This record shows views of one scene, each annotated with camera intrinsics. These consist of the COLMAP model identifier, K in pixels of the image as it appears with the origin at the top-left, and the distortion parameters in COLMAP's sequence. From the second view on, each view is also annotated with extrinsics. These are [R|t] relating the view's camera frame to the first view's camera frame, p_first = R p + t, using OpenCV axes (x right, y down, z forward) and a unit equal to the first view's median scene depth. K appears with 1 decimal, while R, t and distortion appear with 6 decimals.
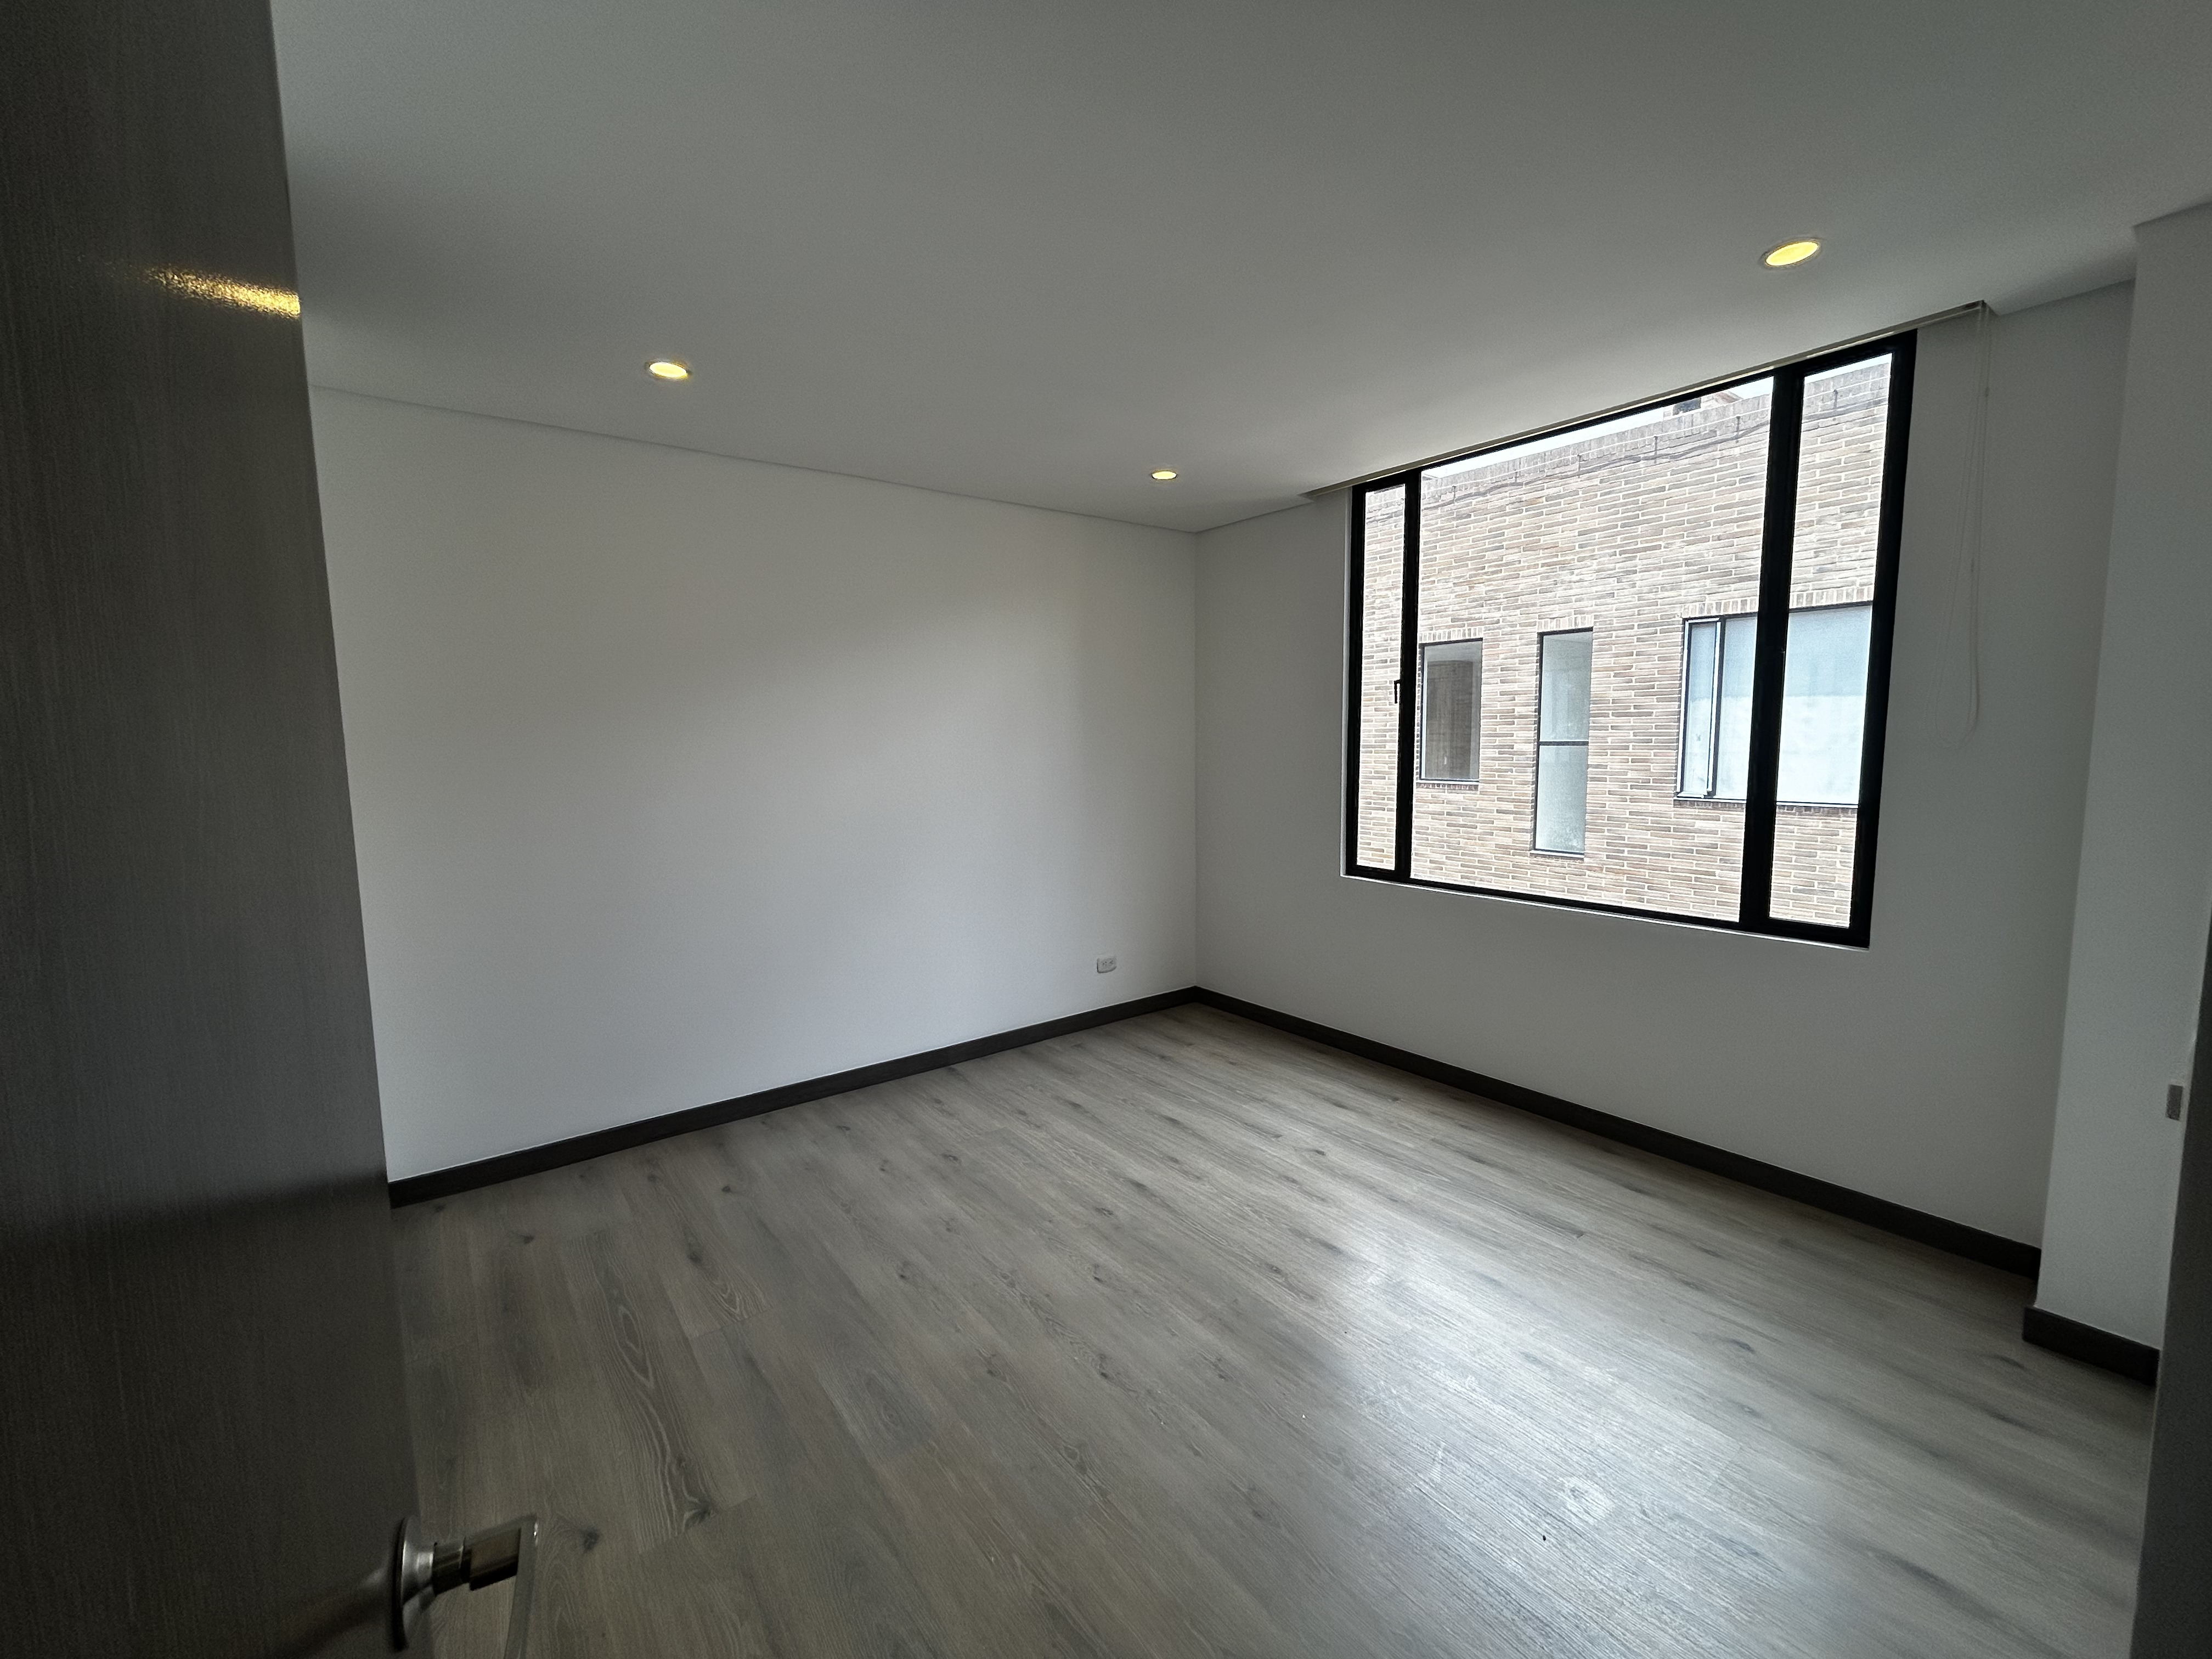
lens RADIAL K [[897.3, 0, 1107.3], [0, 897.3, 827.7], [0, 0, 1]] dist [-0.003378, 0.001255]
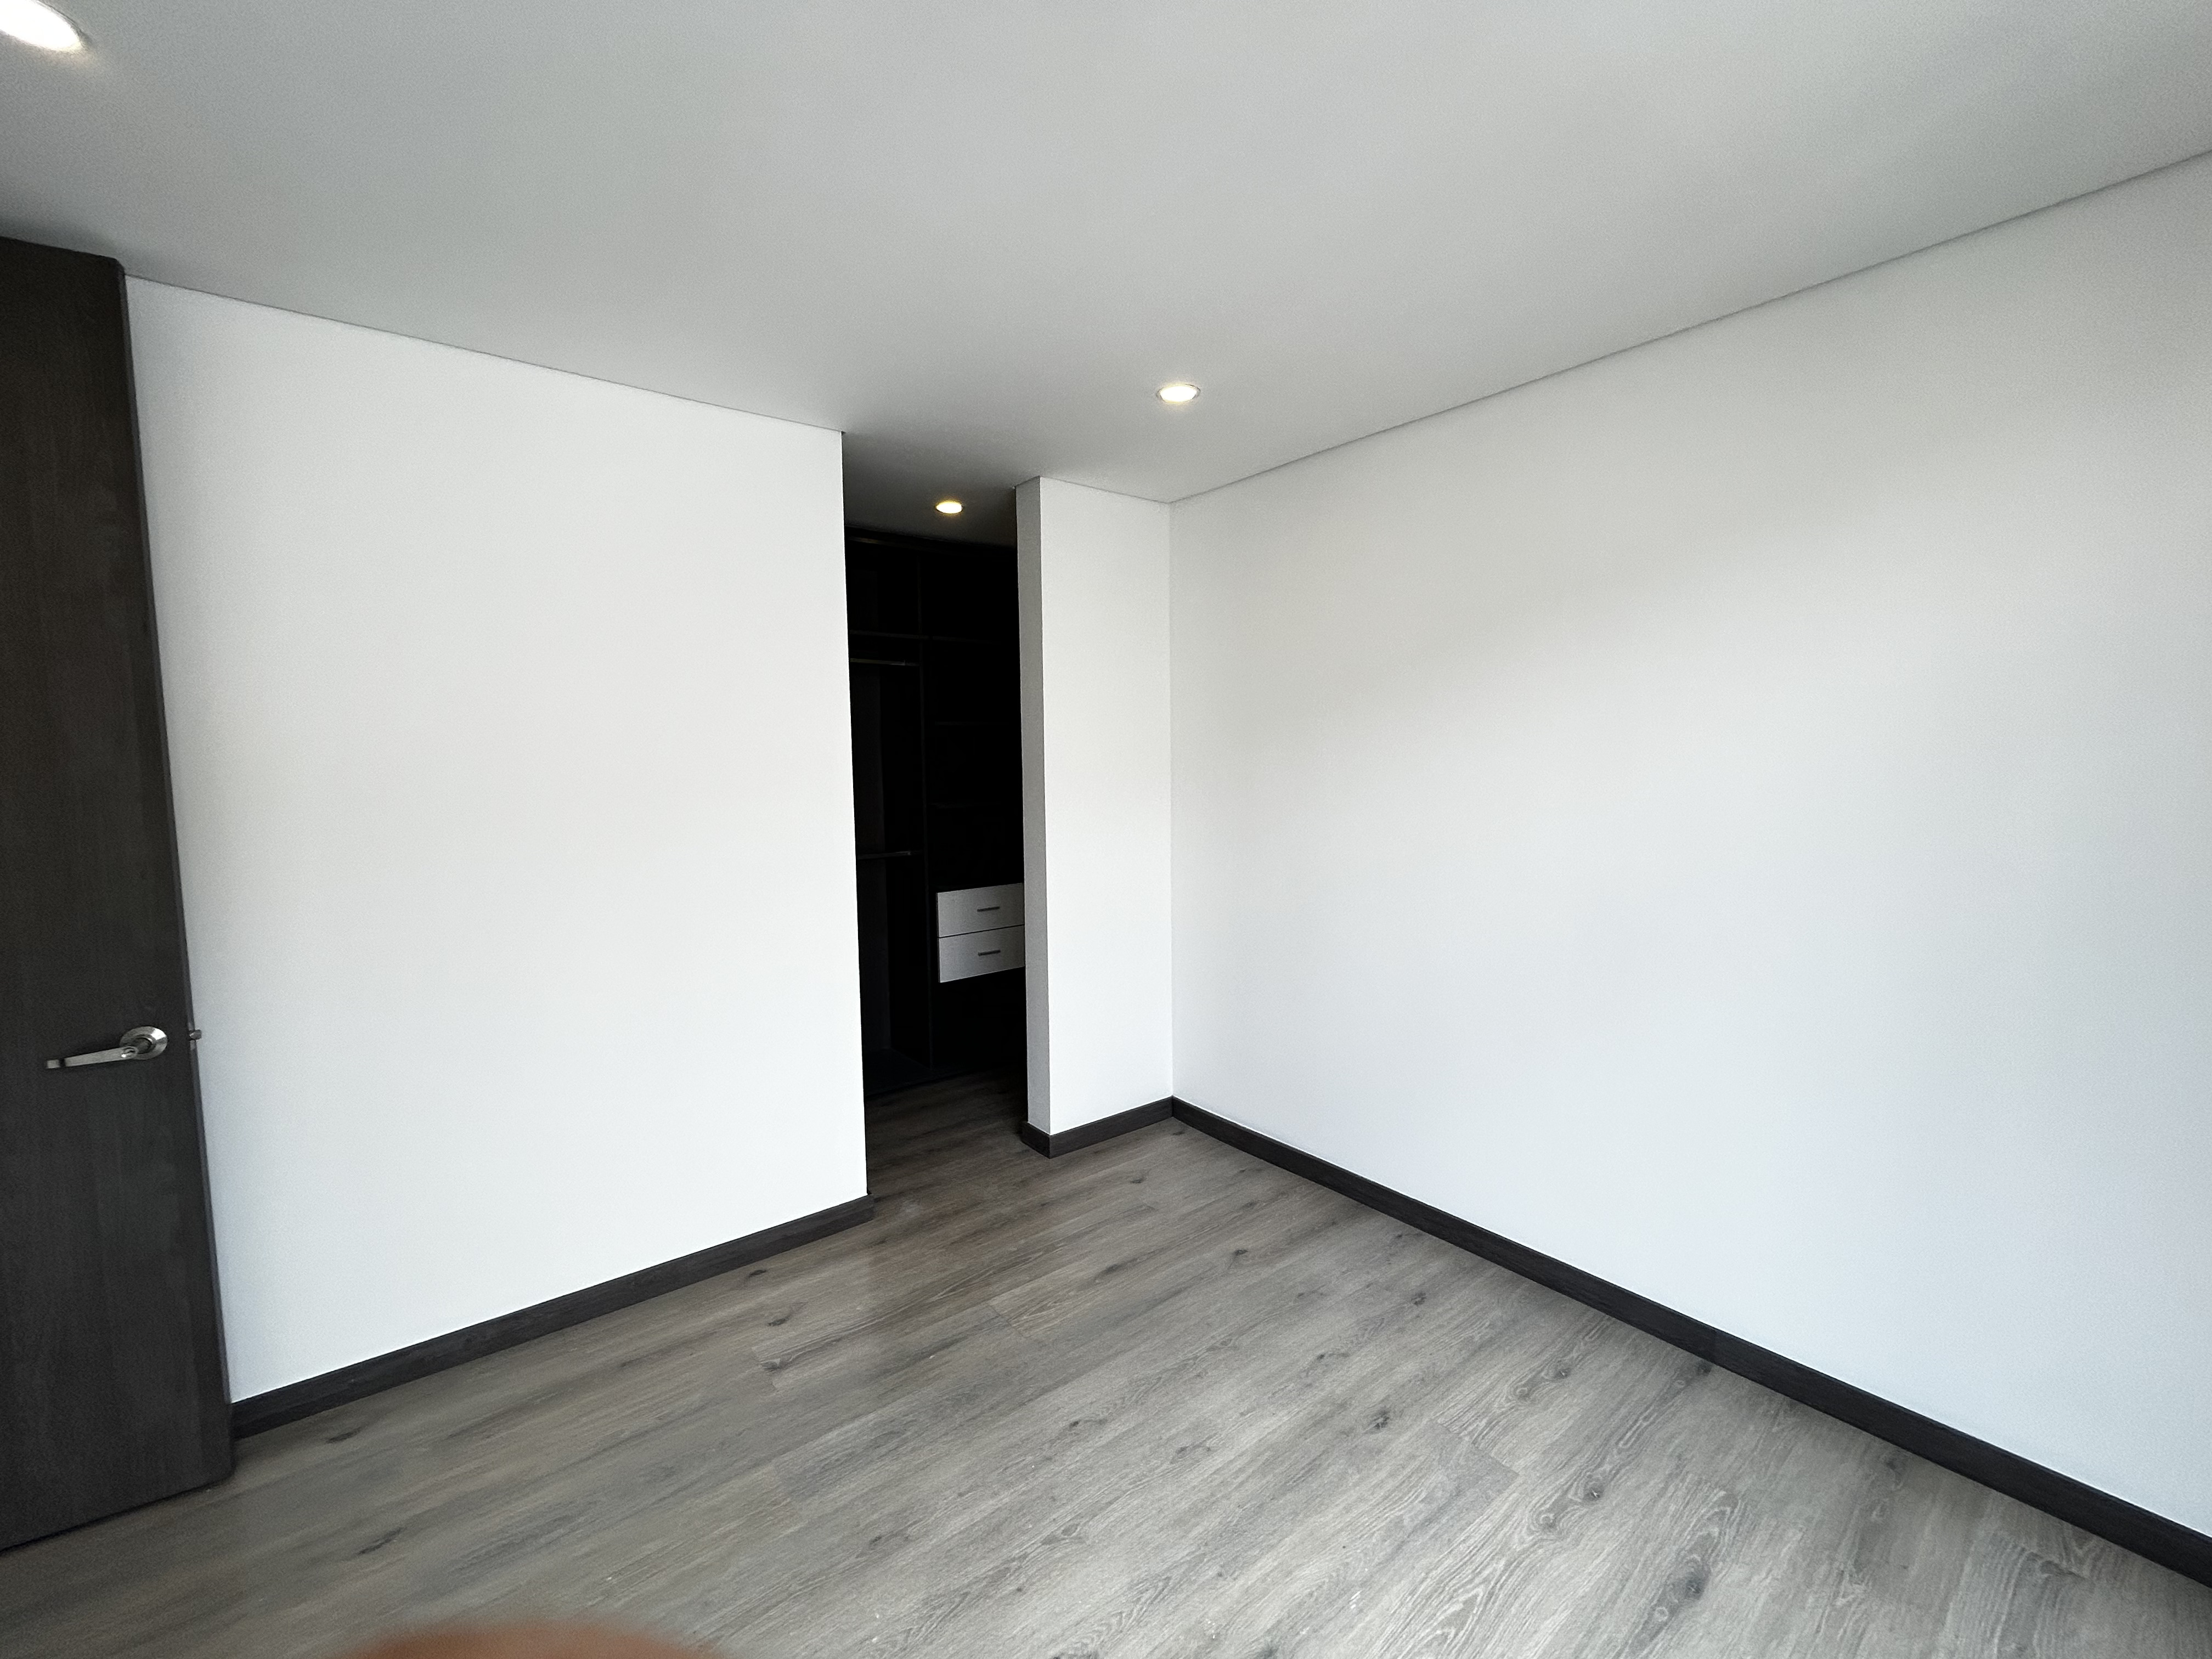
lens RADIAL K [[897.3, 0, 1107.3], [0, 897.3, 827.7], [0, 0, 1]] dist [-0.003378, 0.001255]
pose [[0.021691, 0.089098, -0.995787, 0.456906], [-0.096135, 0.991591, 0.086629, -0.098454], [0.995132, 0.093851, 0.030074, 0.801870]]
